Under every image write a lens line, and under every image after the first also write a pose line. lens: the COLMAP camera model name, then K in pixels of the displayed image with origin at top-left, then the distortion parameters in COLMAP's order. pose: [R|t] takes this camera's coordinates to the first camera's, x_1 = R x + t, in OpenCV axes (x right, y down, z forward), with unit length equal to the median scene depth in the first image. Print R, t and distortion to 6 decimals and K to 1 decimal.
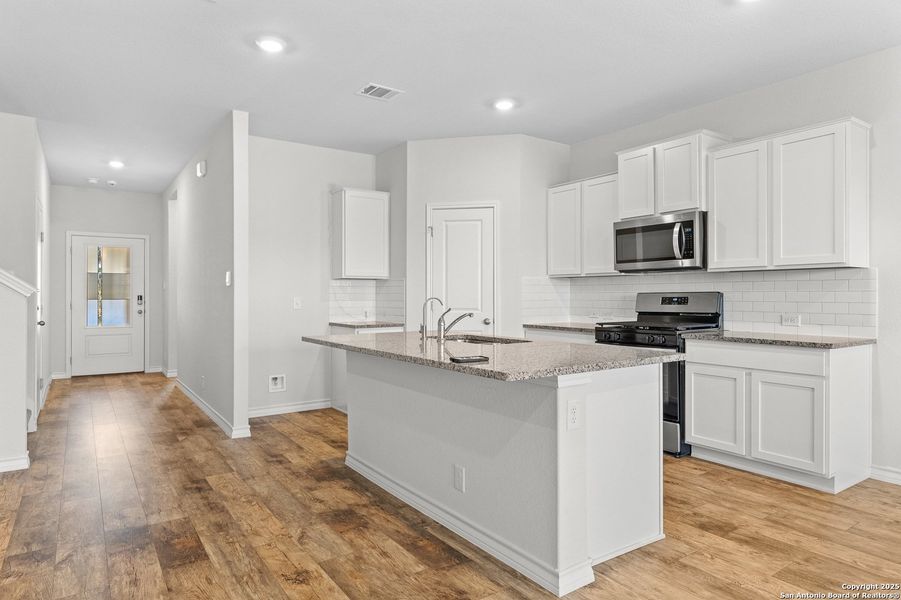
lens RADIAL K [[535.7, 0, 450.0], [0, 535.7, 293.0], [0, 0, 1]] dist [0.006076, -0.002246]
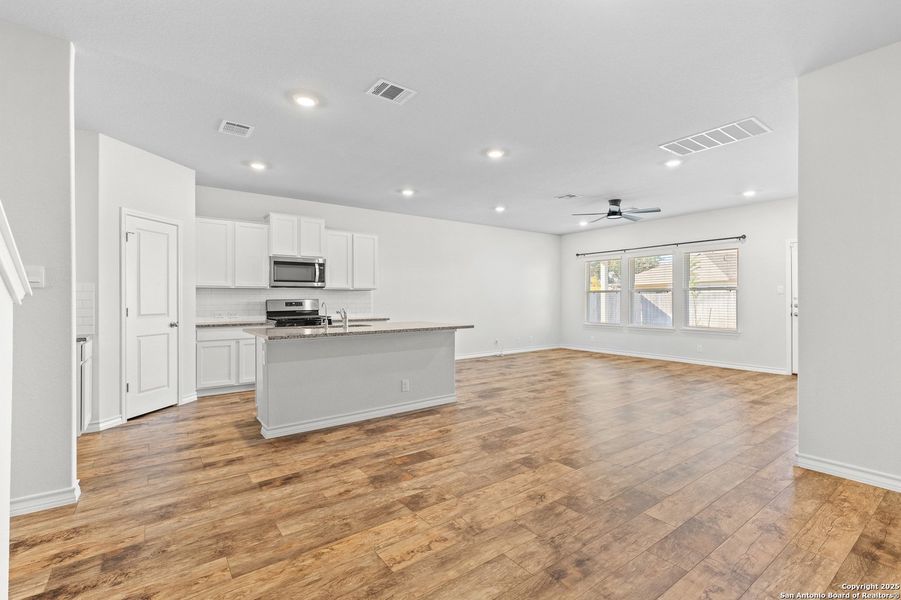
lens RADIAL K [[407.0, 0, 449.8], [0, 407.0, 298.1], [0, 0, 1]] dist [0.010870, -0.000847]
pose [[-0.024190, 0.005728, 0.999691, -1.034887], [-0.000615, 0.999983, -0.005744, 0.001936], [-0.999707, -0.000754, -0.024187, 0.549011]]
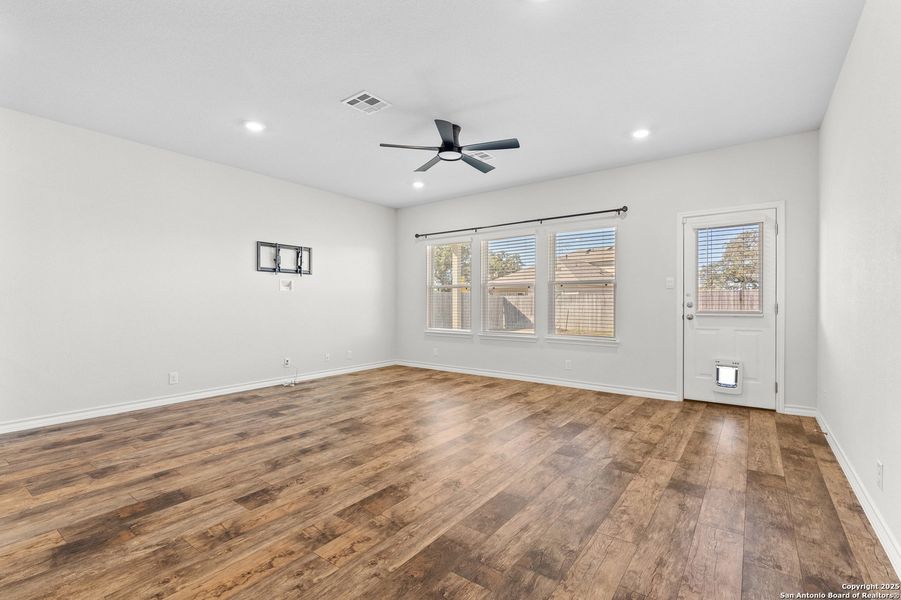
lens RADIAL K [[407.0, 0, 449.1], [0, 407.0, 295.3], [0, 0, 1]] dist [0.010870, -0.000847]
pose [[-0.316537, 0.018544, 0.948399, -0.389029], [-0.006201, 0.999747, -0.021618, 0.021481], [-0.948560, -0.012724, -0.316342, 0.186214]]
